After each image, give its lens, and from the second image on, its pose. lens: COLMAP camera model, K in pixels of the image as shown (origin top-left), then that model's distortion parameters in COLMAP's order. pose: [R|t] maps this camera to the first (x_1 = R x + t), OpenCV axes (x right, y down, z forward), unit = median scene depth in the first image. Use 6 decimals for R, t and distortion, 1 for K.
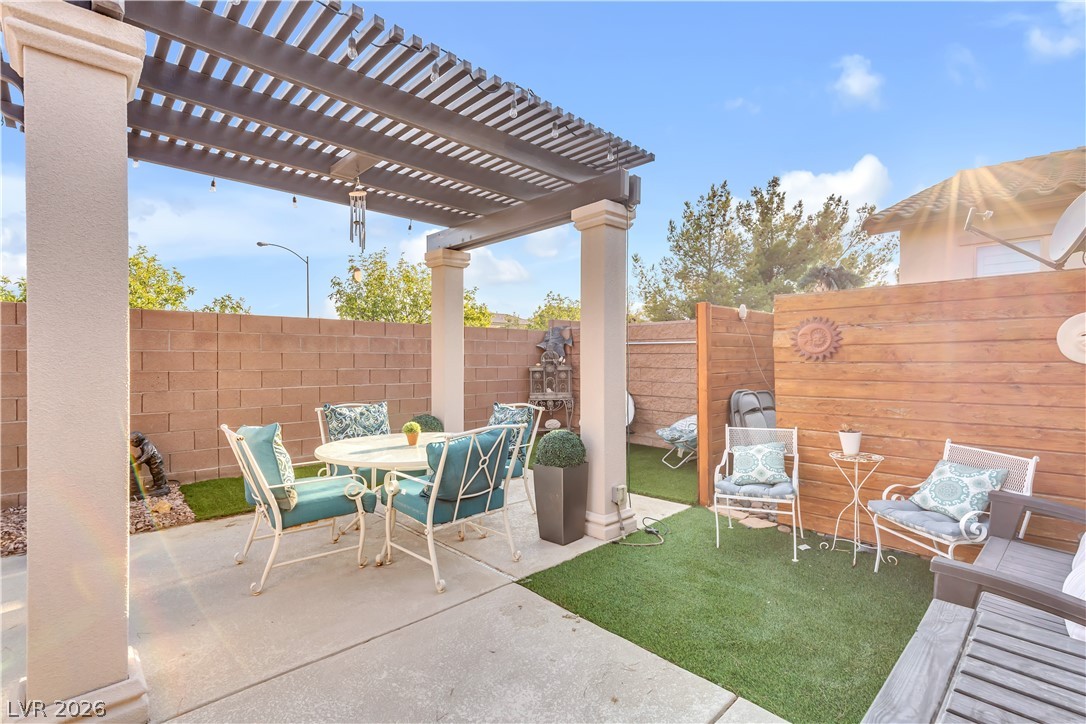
lens RADIAL K [[499.1, 0, 542.7], [0, 499.1, 366.8], [0, 0, 1]] dist [0.010640, -0.001880]
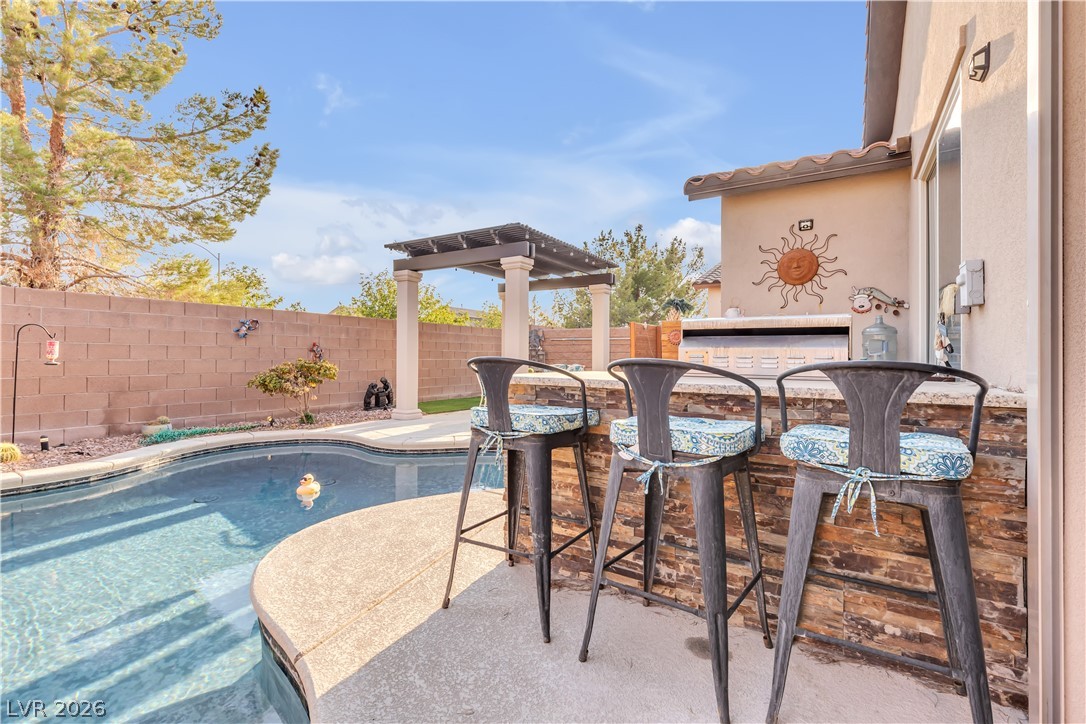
lens RADIAL K [[499.1, 0, 535.8], [0, 499.1, 352.4], [0, 0, 1]] dist [0.010640, -0.001880]
pose [[0.967319, 0.011106, 0.253320, -0.181097], [-0.004852, 0.999668, -0.025299, 0.019115], [-0.253517, 0.023243, 0.967052, -0.291936]]
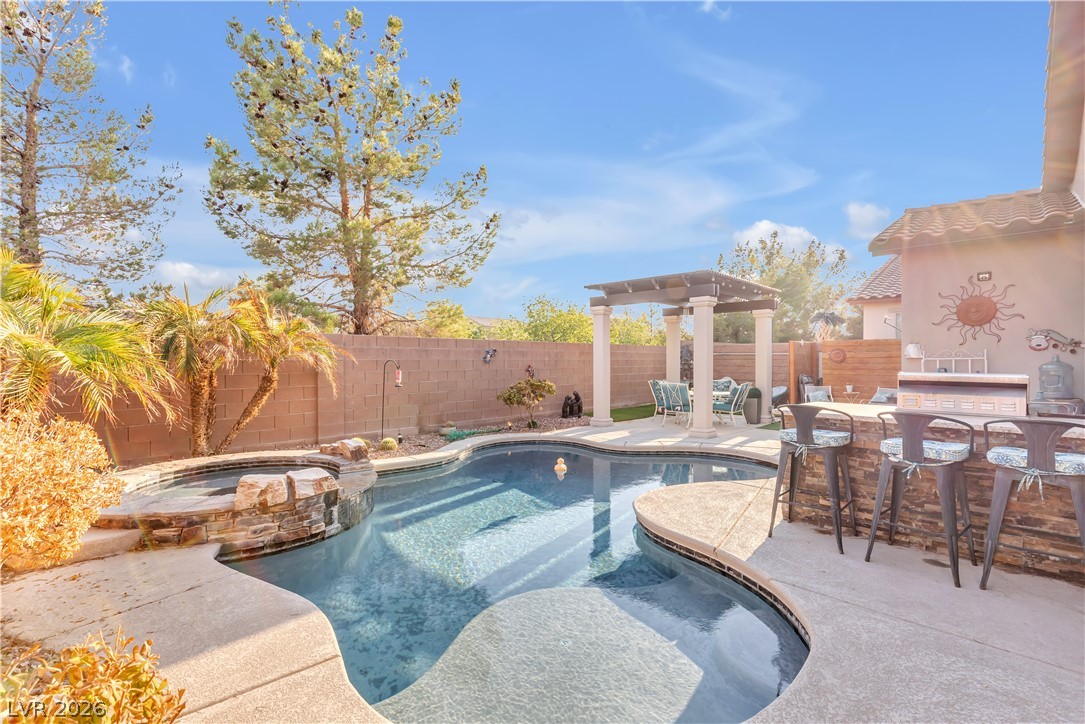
lens RADIAL K [[498.6, 0, 540.9], [0, 498.6, 362.9], [0, 0, 1]] dist [0.010640, -0.001880]
pose [[0.998812, 0.003306, 0.048620, -0.270319], [-0.002868, 0.999955, -0.009087, 0.004010], [-0.048648, 0.008936, 0.998776, -0.375296]]
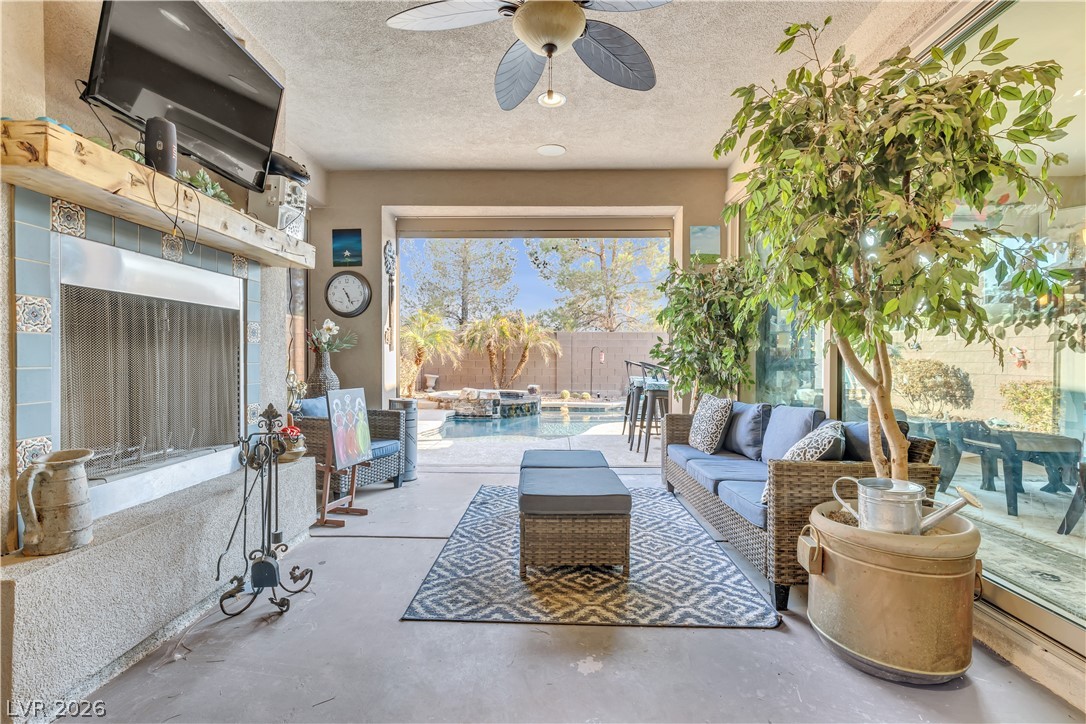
lens RADIAL K [[499.1, 0, 546.6], [0, 499.1, 363.2], [0, 0, 1]] dist [0.010640, -0.001880]
pose [[0.716611, 0.017987, -0.697241, 0.040979], [-0.018321, 0.999808, 0.006962, 0.016919], [0.697232, 0.007785, 0.716803, -0.481823]]
